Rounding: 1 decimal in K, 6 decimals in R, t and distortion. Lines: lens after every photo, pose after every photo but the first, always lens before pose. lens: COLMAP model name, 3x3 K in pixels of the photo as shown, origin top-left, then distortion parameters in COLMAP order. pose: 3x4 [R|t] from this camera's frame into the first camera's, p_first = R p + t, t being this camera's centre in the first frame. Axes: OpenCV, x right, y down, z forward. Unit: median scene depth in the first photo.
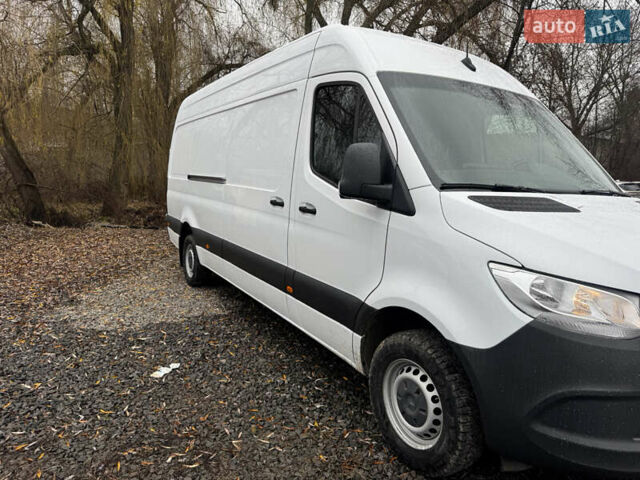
lens RADIAL K [[432.3, 0, 328.7], [0, 432.3, 243.0], [0, 0, 1]] dist [0.043059, -0.045764]
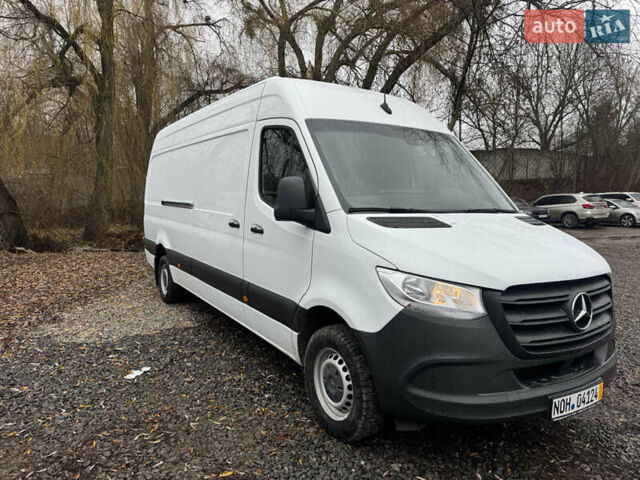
lens RADIAL K [[546.6, 0, 381.0], [0, 546.6, 238.1], [0, 0, 1]] dist [0.072874, -0.073976]
pose [[0.999600, -0.027276, 0.007502, 0.273835], [0.027634, 0.998233, -0.052606, 0.032867], [-0.006054, 0.052792, 0.998587, -0.496756]]
